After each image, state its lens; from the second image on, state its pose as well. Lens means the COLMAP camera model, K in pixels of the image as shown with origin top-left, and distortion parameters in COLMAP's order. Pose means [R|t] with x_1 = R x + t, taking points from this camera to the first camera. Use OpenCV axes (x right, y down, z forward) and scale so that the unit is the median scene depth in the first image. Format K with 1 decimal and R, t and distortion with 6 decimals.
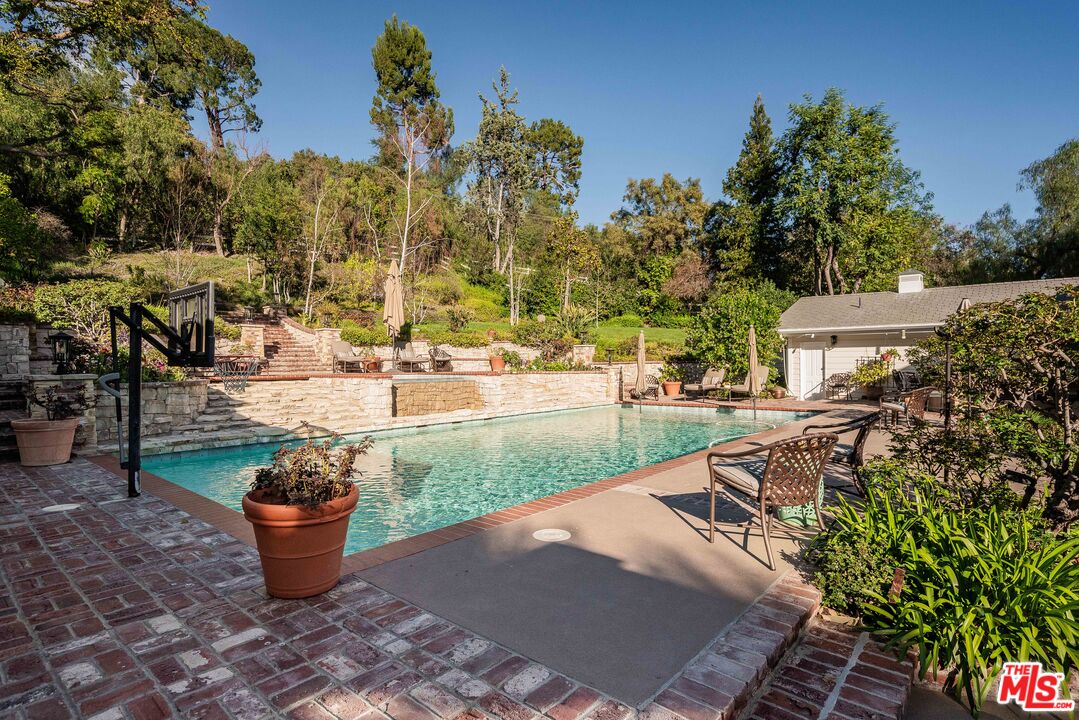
lens RADIAL K [[526.4, 0, 553.3], [0, 526.4, 358.9], [0, 0, 1]] dist [-0.060599, 0.026421]
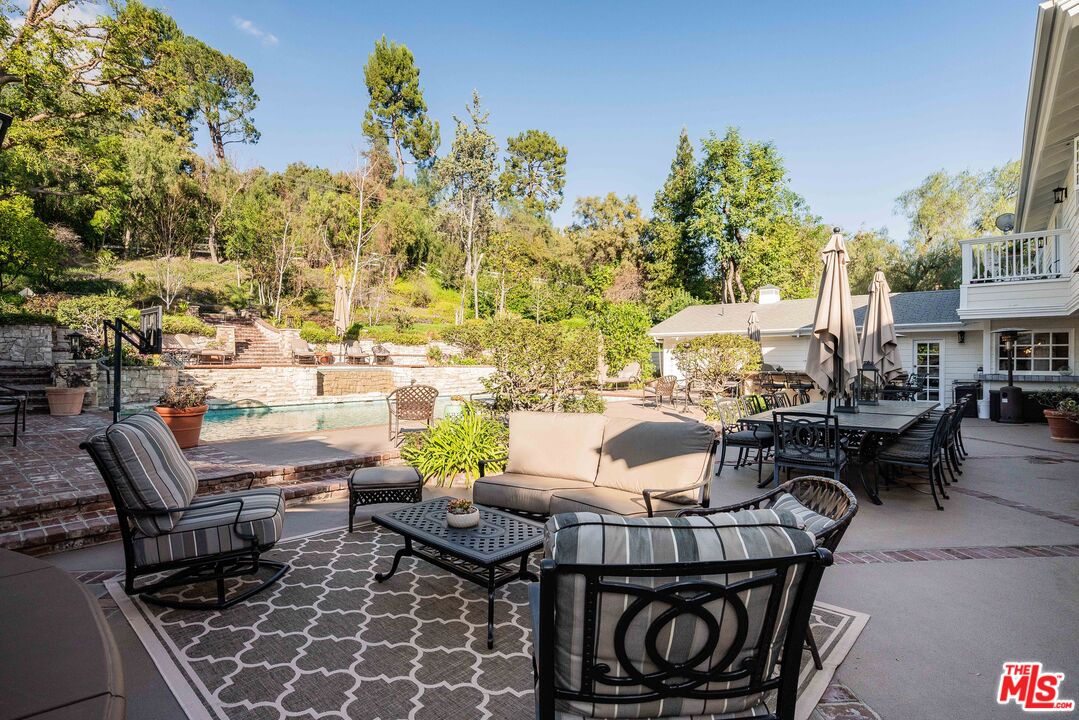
lens RADIAL K [[502.8, 0, 539.5], [0, 502.8, 360.0], [0, 0, 1]] dist [-0.063613, 0.026713]
pose [[0.999940, 0.010662, -0.002442, 0.081302], [-0.010650, 0.999932, 0.004813, 0.001714], [0.002493, -0.004787, 0.999985, -0.085585]]
